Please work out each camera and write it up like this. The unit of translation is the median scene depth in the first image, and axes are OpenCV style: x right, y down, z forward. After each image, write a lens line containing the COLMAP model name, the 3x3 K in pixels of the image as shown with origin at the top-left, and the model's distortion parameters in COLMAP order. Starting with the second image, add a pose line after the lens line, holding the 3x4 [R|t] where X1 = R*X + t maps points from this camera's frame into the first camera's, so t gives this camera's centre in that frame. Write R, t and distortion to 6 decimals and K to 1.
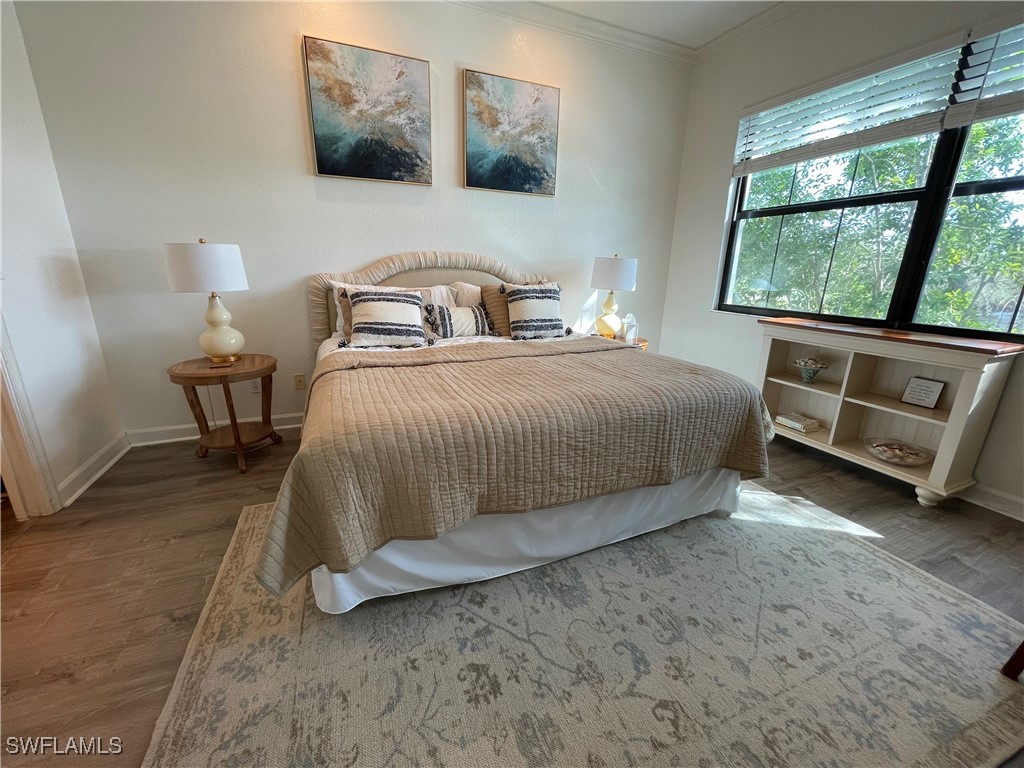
lens RADIAL K [[412.8, 0, 509.3], [0, 412.8, 384.4], [0, 0, 1]] dist [-0.007933, 0.002532]
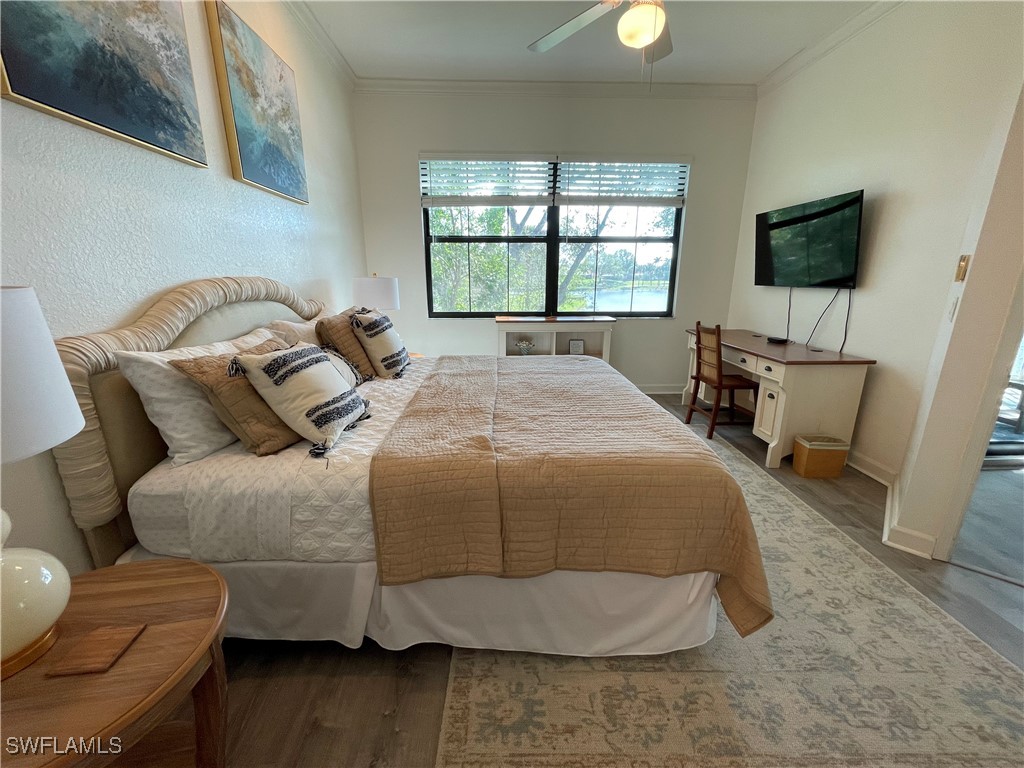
lens RADIAL K [[412.8, 0, 510.4], [0, 412.8, 383.8], [0, 0, 1]] dist [-0.007933, 0.002532]
pose [[0.363446, -0.256300, 0.895666, -0.715503], [0.259492, 0.951214, 0.166898, -0.189707], [-0.894746, 0.171760, 0.412223, 0.463068]]
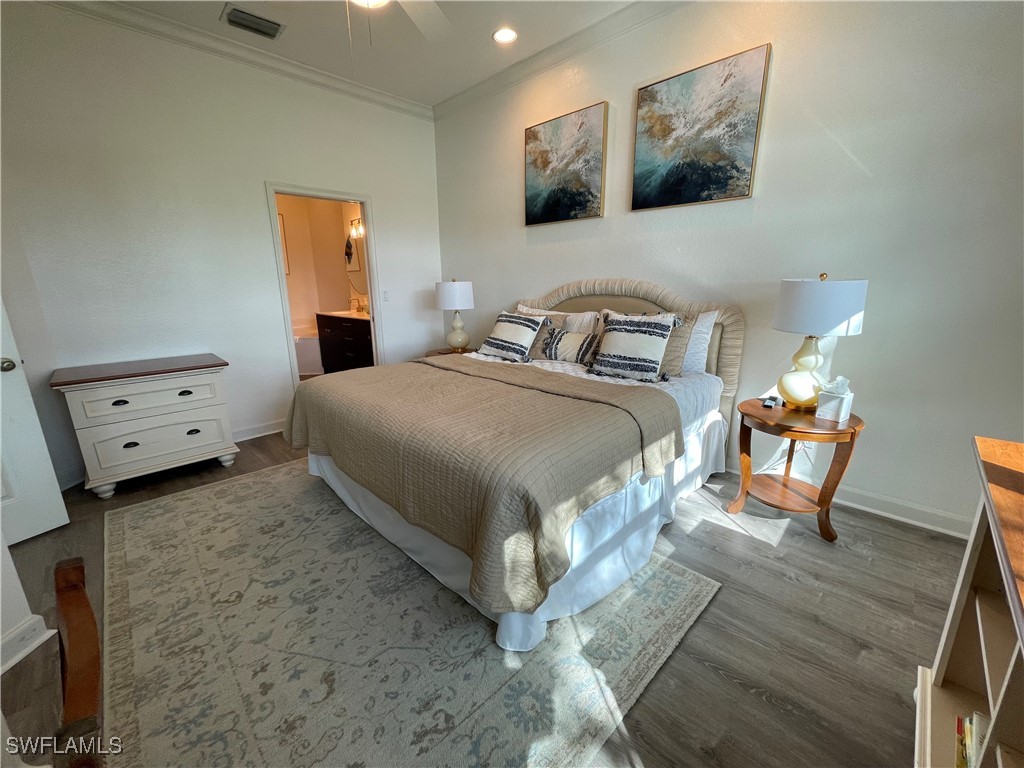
lens RADIAL K [[412.8, 0, 514.0], [0, 412.8, 385.1], [0, 0, 1]] dist [-0.007933, 0.002532]
pose [[0.386195, 0.206216, -0.899071, 0.838770], [-0.234776, 0.964565, 0.120390, -0.163216], [0.892039, 0.164586, 0.420925, 0.487241]]
